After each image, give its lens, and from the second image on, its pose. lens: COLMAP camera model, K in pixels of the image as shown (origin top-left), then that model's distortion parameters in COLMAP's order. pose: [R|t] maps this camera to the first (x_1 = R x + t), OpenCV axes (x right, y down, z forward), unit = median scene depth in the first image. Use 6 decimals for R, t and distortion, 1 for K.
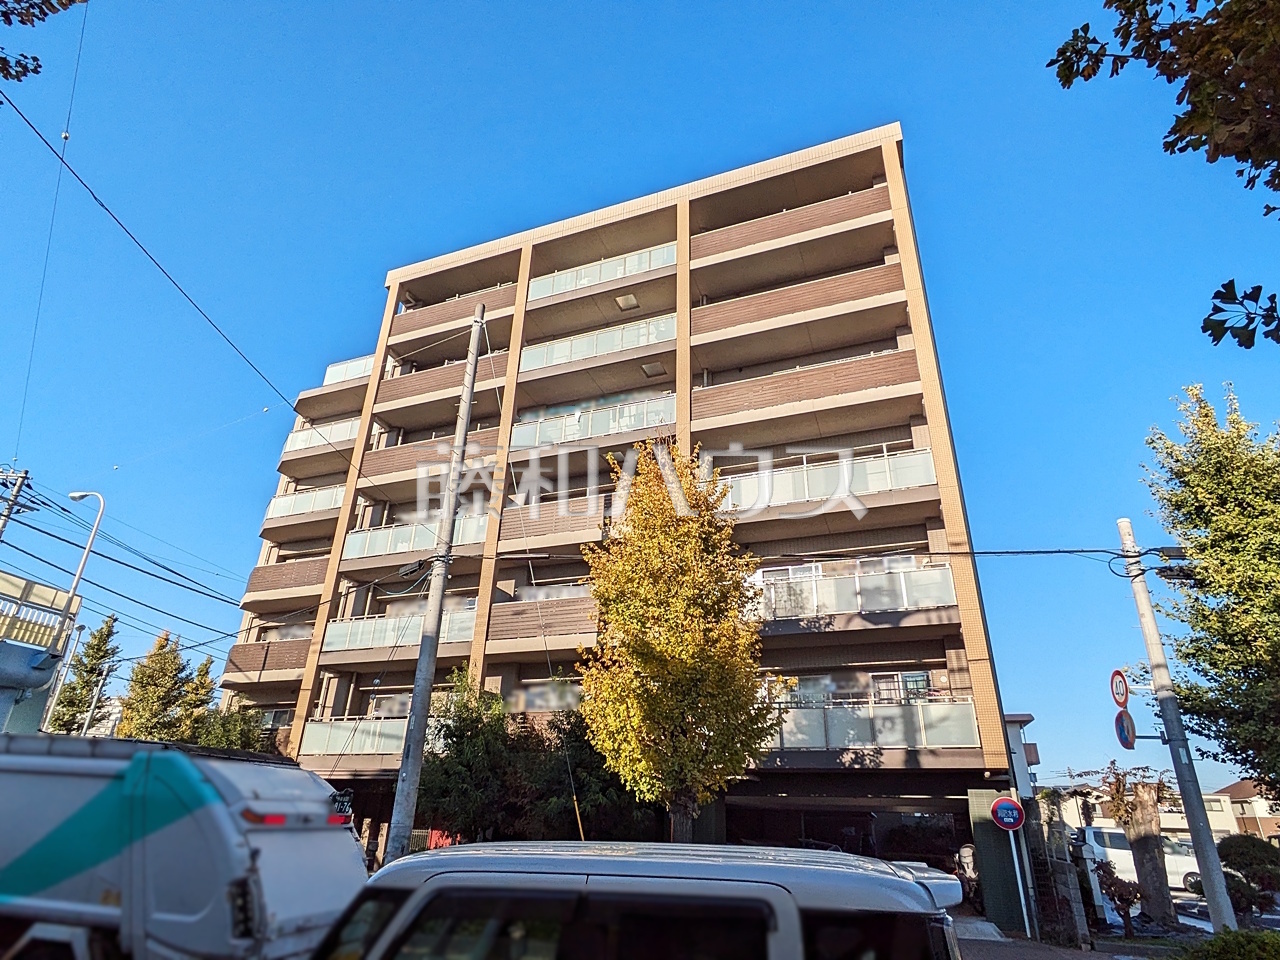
lens RADIAL K [[713.4, 0, 640.0], [0, 713.4, 480.0], [0, 0, 1]] dist [-0.000283, -0.000956]
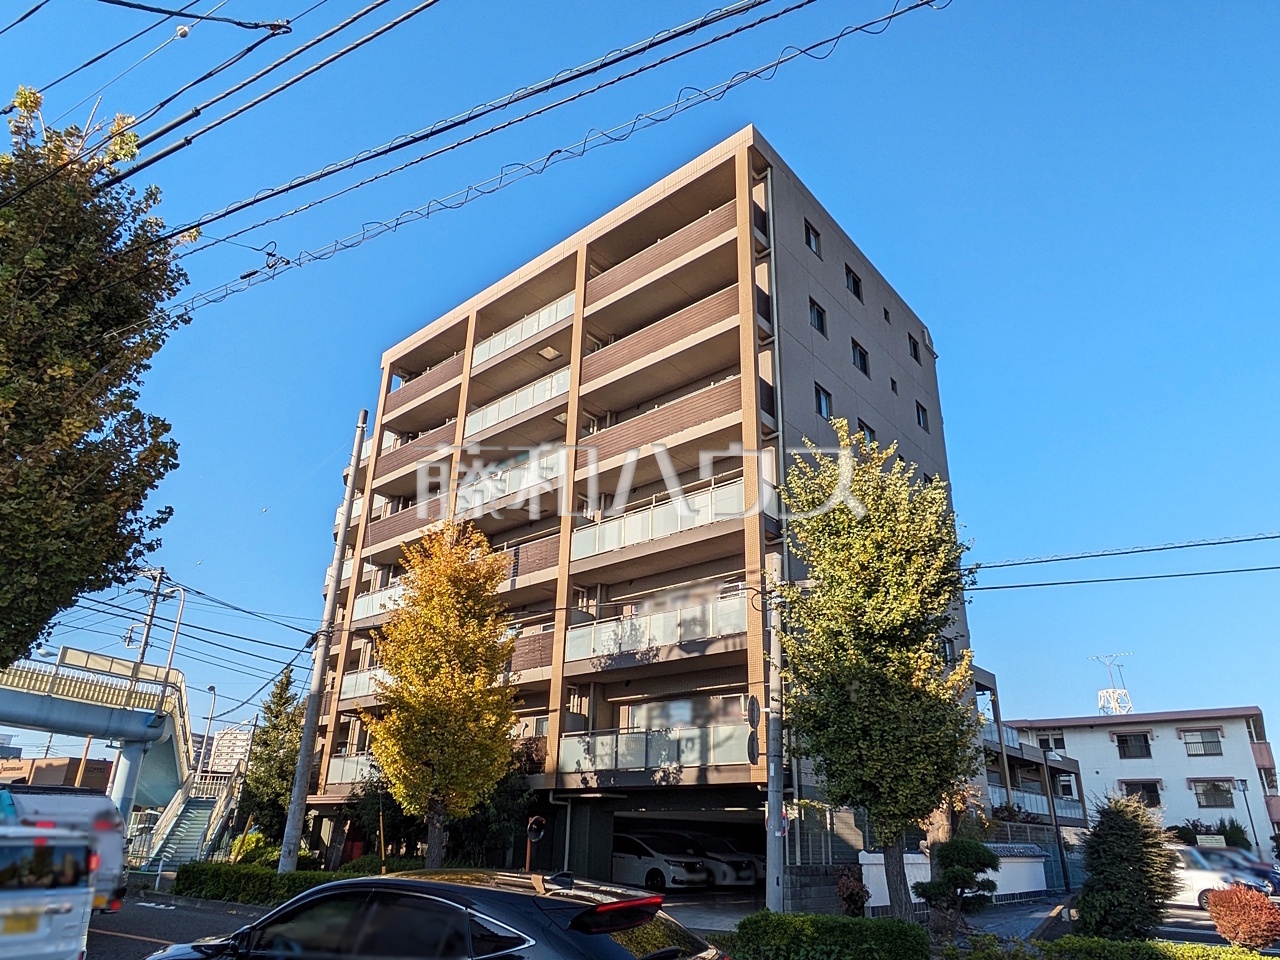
lens RADIAL K [[829.4, 0, 635.4], [0, 829.4, 499.8], [0, 0, 1]] dist [0.000451, -0.000968]
pose [[0.938662, -0.134835, -0.317384, 0.556893], [0.150632, 0.988257, 0.025652, -0.058995], [0.310198, -0.071887, 0.947950, -0.163208]]
